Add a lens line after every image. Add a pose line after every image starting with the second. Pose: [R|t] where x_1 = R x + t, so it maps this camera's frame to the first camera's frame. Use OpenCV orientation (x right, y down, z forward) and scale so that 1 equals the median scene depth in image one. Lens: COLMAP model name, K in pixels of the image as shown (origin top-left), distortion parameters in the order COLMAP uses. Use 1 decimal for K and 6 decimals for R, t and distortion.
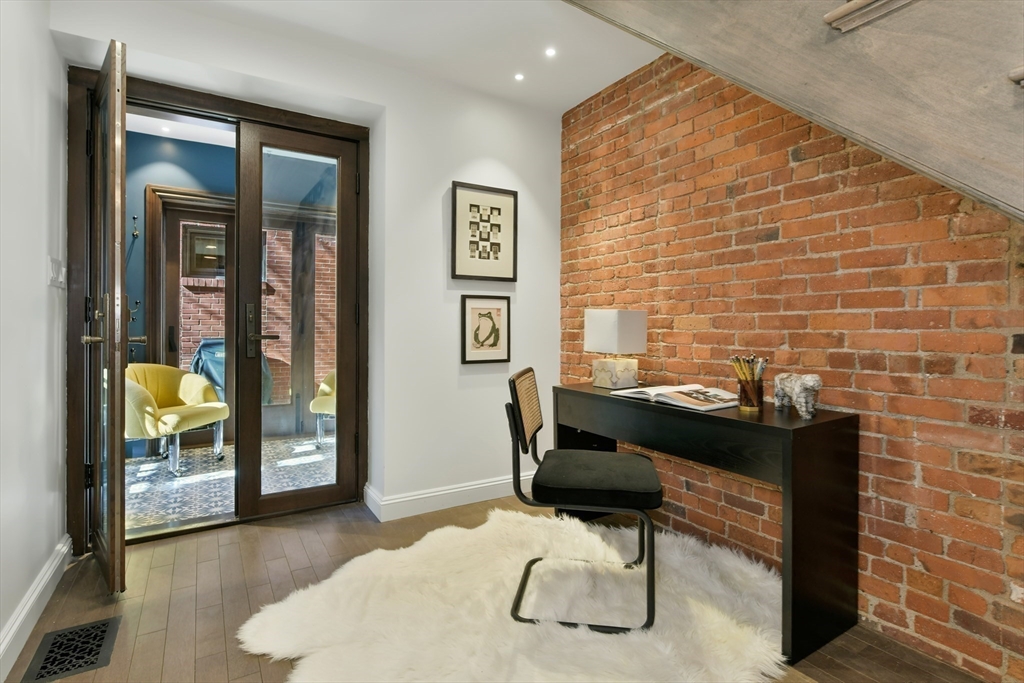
lens RADIAL K [[499.3, 0, 511.5], [0, 499.3, 335.2], [0, 0, 1]] dist [0.003034, -0.001248]
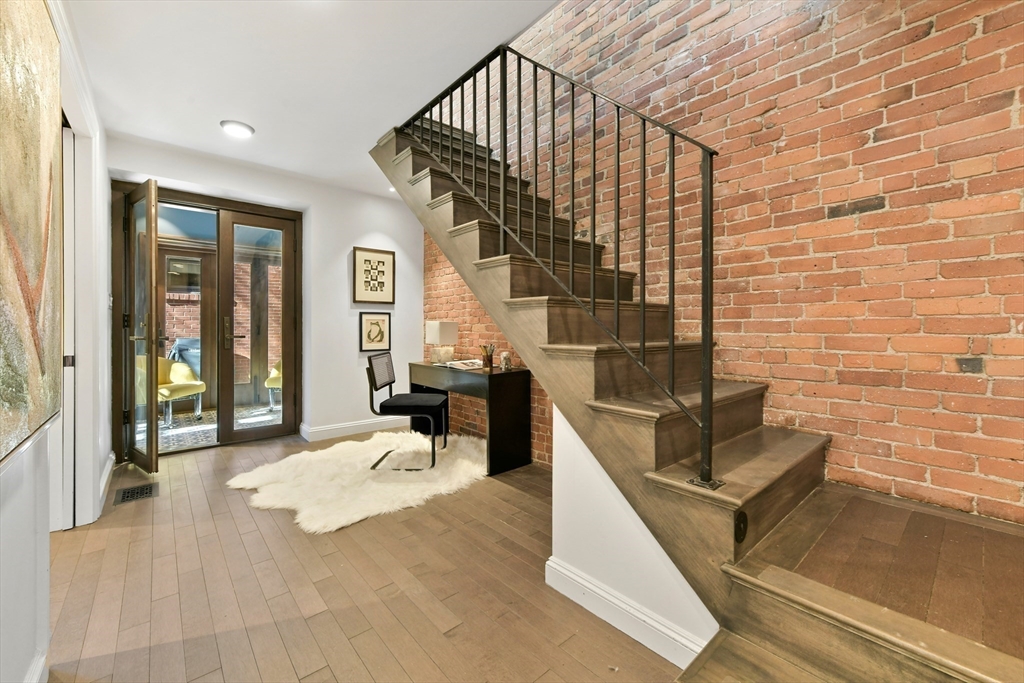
lens RADIAL K [[414.3, 0, 516.1], [0, 414.3, 335.0], [0, 0, 1]] dist [0.000765, 0.000721]
pose [[0.986585, -0.003367, 0.163211, 0.200594], [0.003463, 0.999994, -0.000307, 0.001710], [-0.163209, 0.000869, 0.986591, -0.506615]]
